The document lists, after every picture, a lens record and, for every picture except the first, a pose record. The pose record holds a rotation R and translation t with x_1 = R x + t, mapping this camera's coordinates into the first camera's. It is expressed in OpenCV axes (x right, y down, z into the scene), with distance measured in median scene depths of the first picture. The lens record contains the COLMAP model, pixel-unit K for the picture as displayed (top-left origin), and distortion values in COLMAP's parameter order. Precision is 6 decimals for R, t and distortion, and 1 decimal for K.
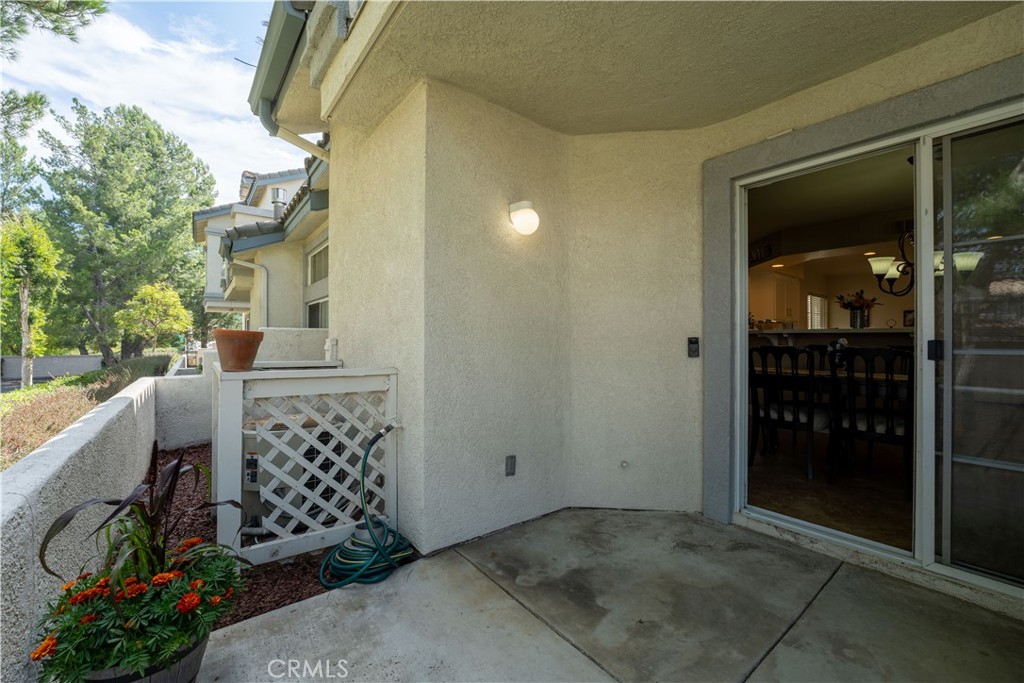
lens RADIAL K [[413.9, 0, 512.0], [0, 413.9, 341.5], [0, 0, 1]] dist [0.001414, 0.000186]
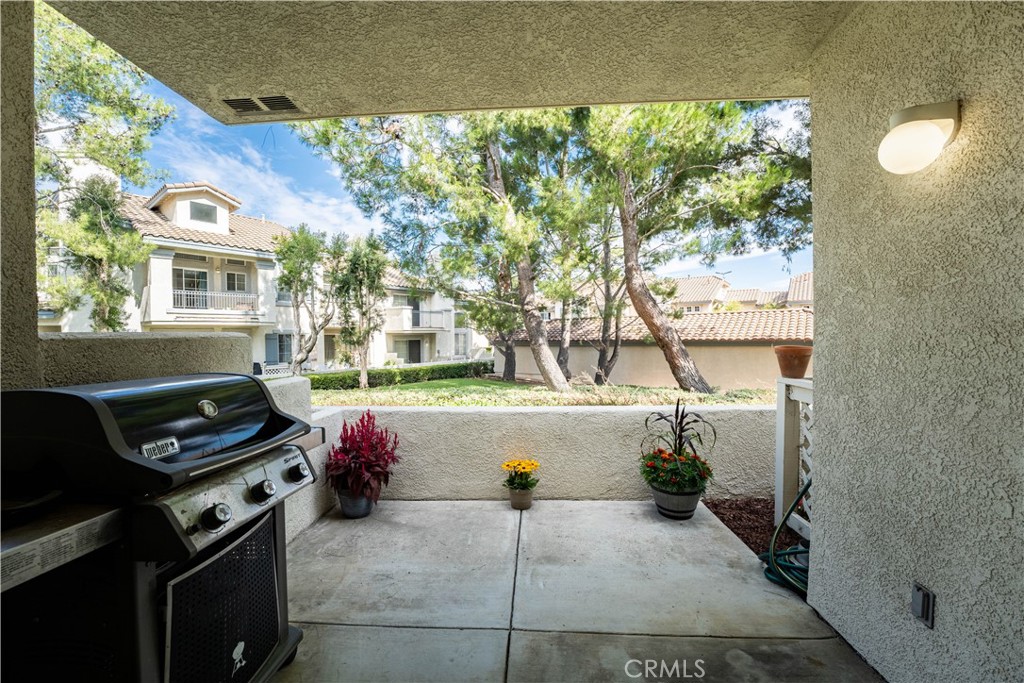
lens RADIAL K [[413.9, 0, 512.0], [0, 413.9, 341.5], [0, 0, 1]] dist [0.001414, 0.000186]
pose [[-0.655325, 0.003440, -0.755339, 0.893926], [0.003850, 0.999992, 0.001214, -0.053517], [0.755337, -0.002112, -0.655333, 1.126230]]
